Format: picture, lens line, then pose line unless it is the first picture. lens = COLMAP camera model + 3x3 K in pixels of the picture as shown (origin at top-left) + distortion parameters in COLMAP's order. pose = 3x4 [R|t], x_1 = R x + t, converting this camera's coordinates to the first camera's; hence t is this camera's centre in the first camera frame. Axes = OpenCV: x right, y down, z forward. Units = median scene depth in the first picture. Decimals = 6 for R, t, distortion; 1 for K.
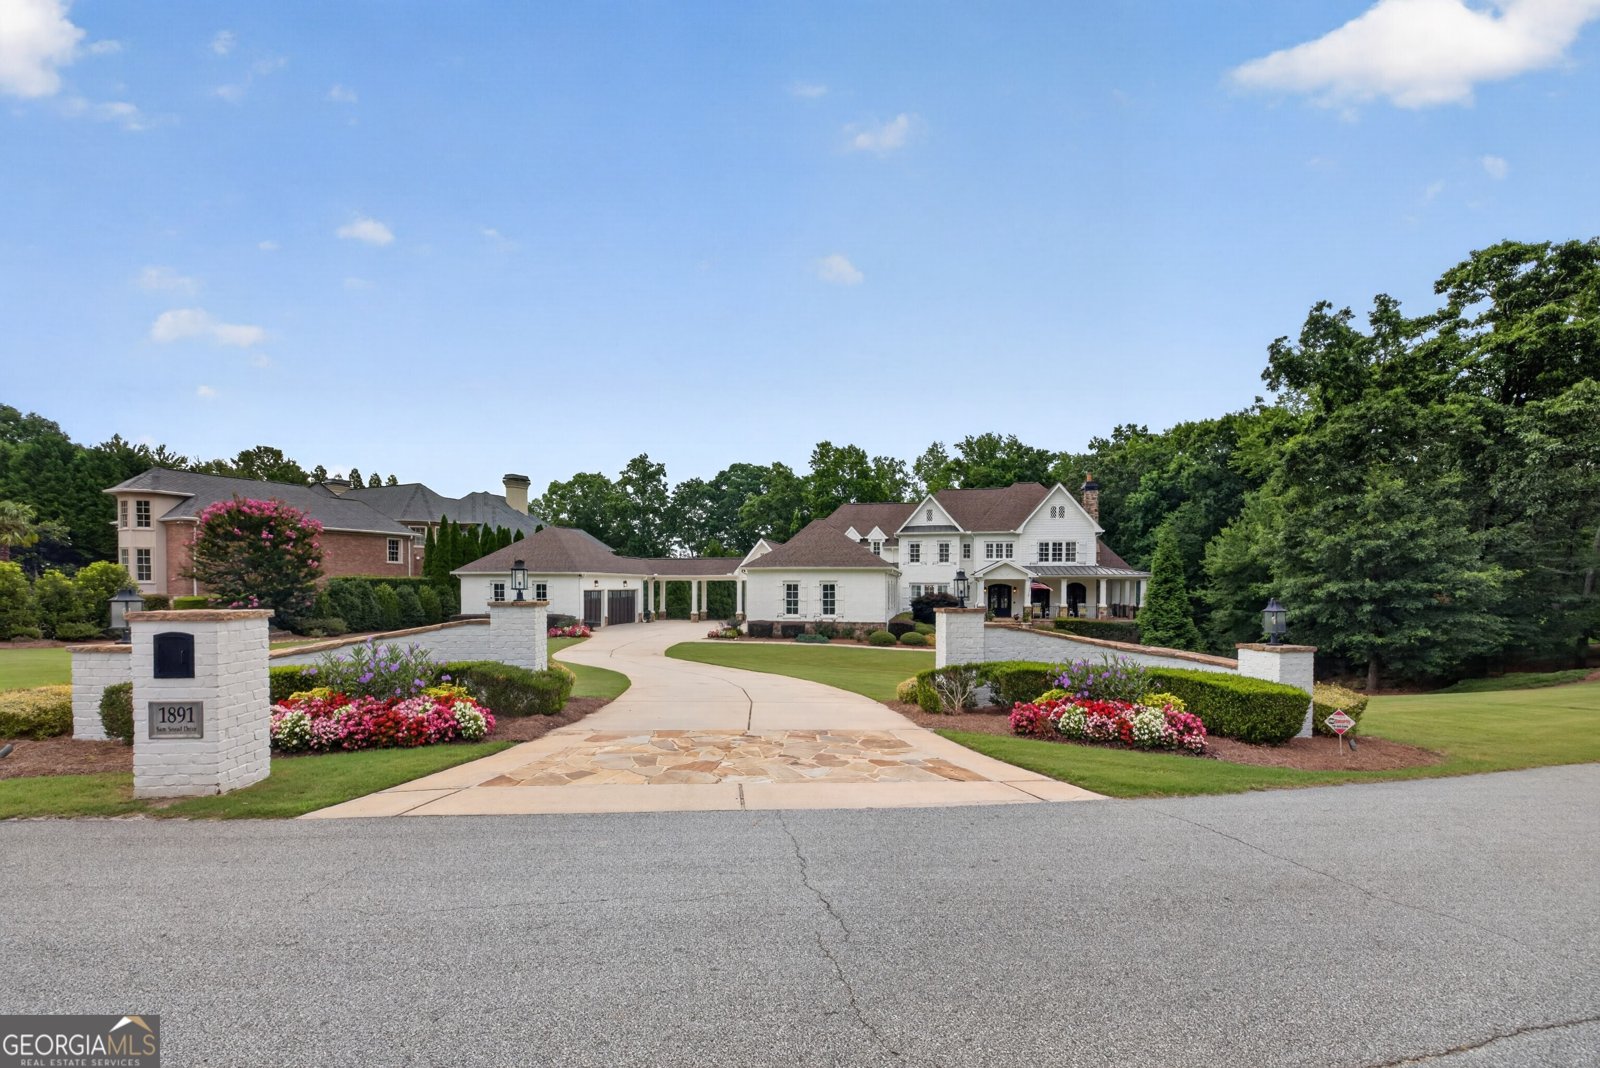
lens RADIAL K [[701.2, 0, 795.4], [0, 701.2, 597.0], [0, 0, 1]] dist [0.002105, -0.000114]
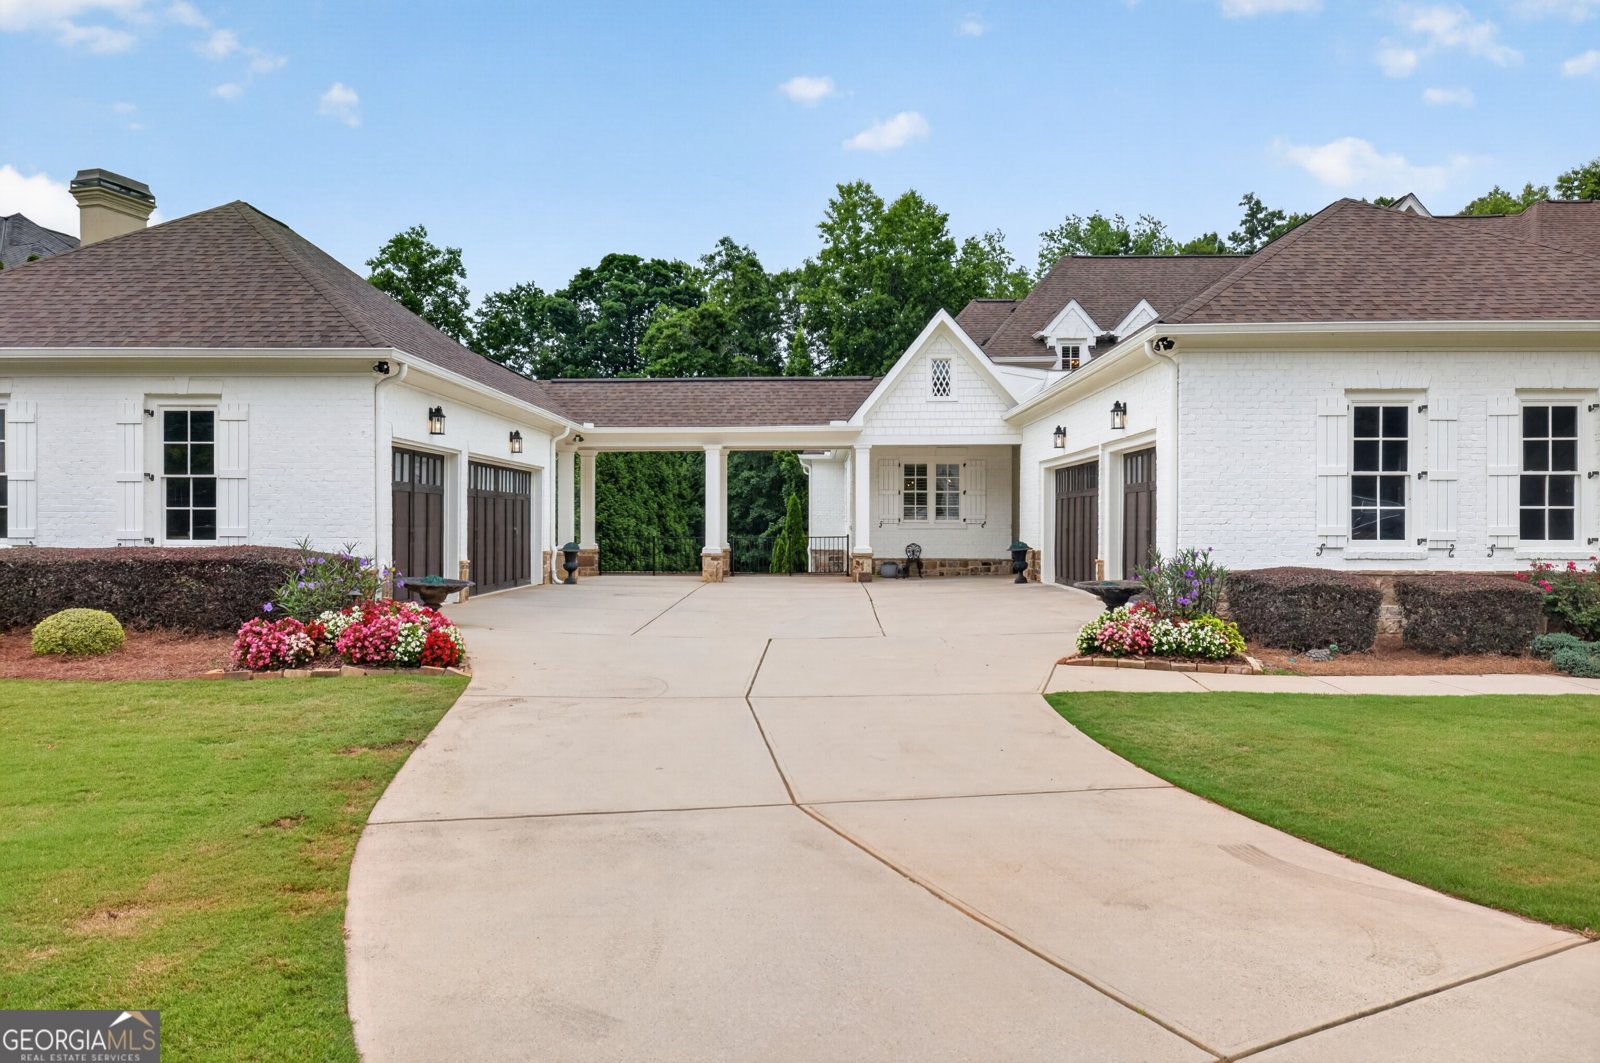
lens RADIAL K [[1084.9, 0, 788.2], [0, 1084.9, 531.7], [0, 0, 1]] dist [-0.004709, -0.000972]
pose [[0.987095, -0.002473, 0.160115, -0.197351], [0.003686, 0.999967, -0.007279, 0.018863], [-0.160092, 0.007775, 0.987072, 0.542006]]
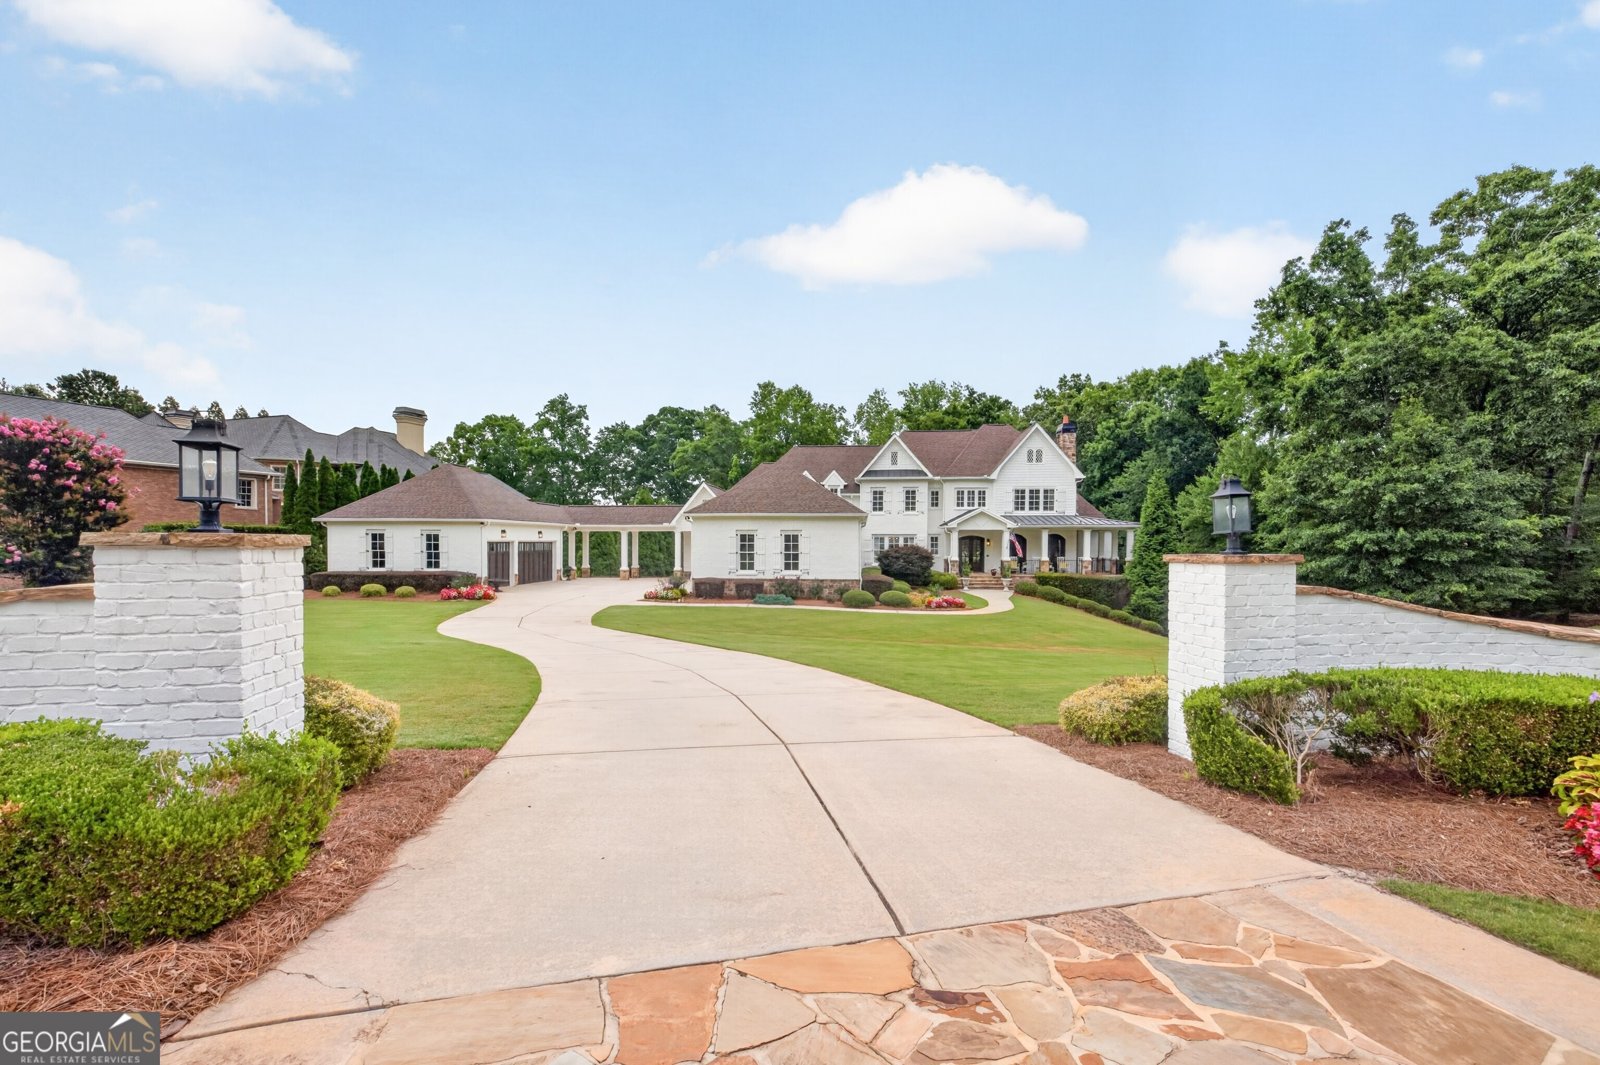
lens RADIAL K [[709.1, 0, 796.2], [0, 709.1, 555.4], [0, 0, 1]] dist [0.001598, 0.000099]
pose [[0.994557, -0.001732, 0.104183, -0.026699], [0.001352, 0.999992, 0.003717, 0.003203], [-0.104188, -0.003556, 0.994551, 0.123689]]
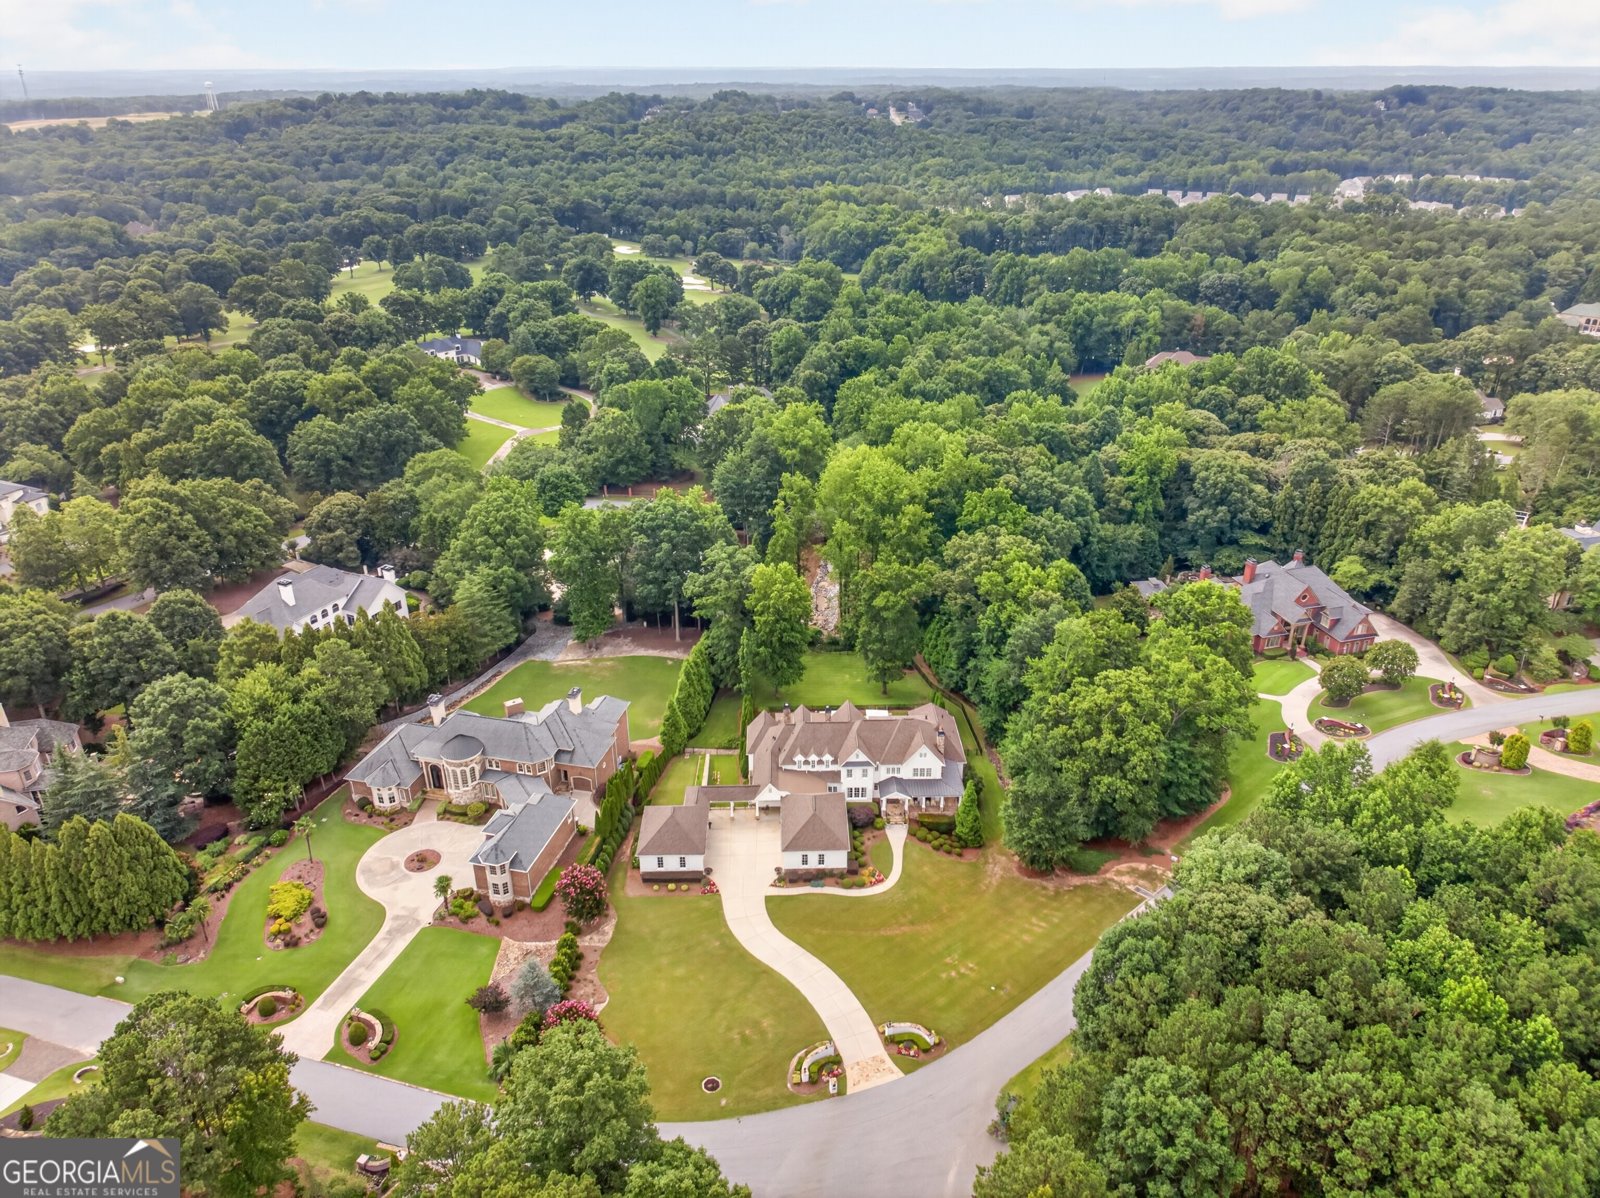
lens RADIAL K [[1085.1, 0, 800.0], [0, 1085.1, 599.0], [0, 0, 1]] dist [0.002496, -0.002926]
pose [[0.977128, -0.100269, 0.187528, -0.466016], [0.010572, 0.903671, 0.428097, -1.774486], [-0.212388, -0.416323, 0.884062, -1.366106]]
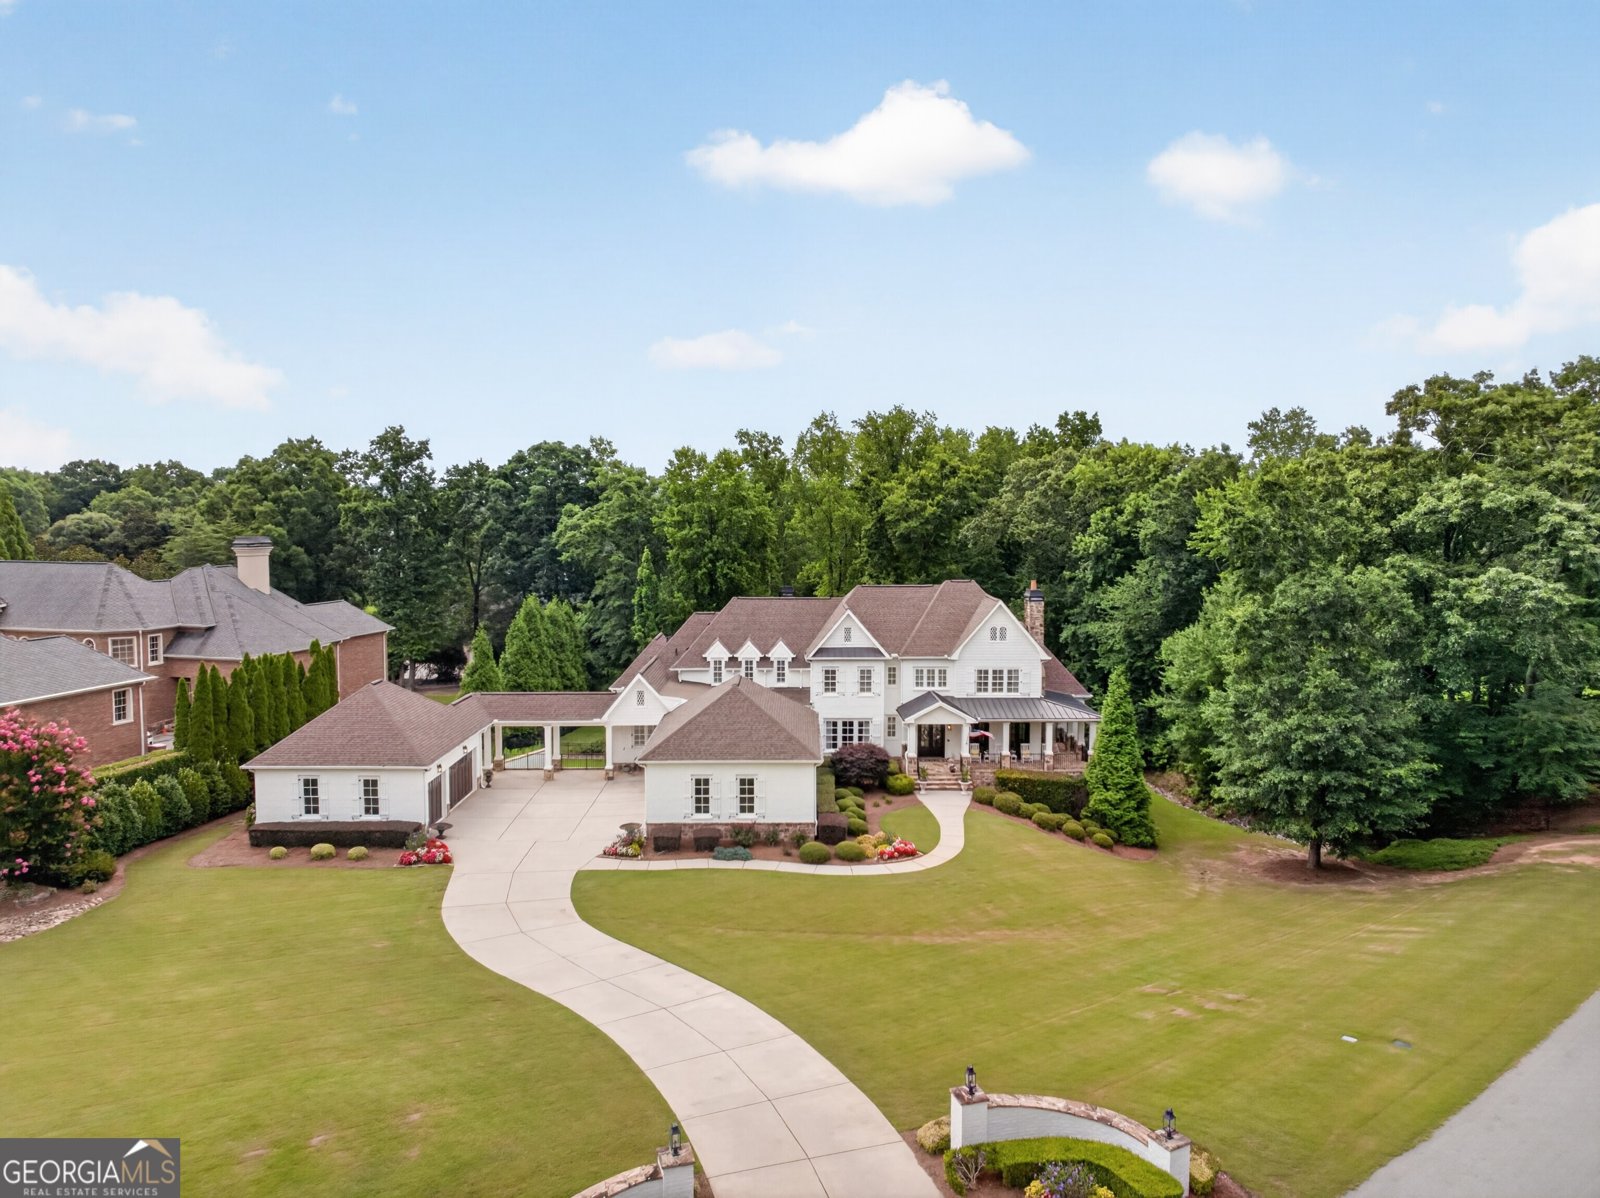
lens RADIAL K [[1095.9, 0, 802.5], [0, 1095.9, 576.2], [0, 0, 1]] dist [0.001659, -0.035583]
pose [[0.979615, -0.014746, 0.200341, -0.114253], [0.005220, 0.998834, 0.047997, -0.252291], [-0.200815, -0.045973, 0.978550, -0.224866]]
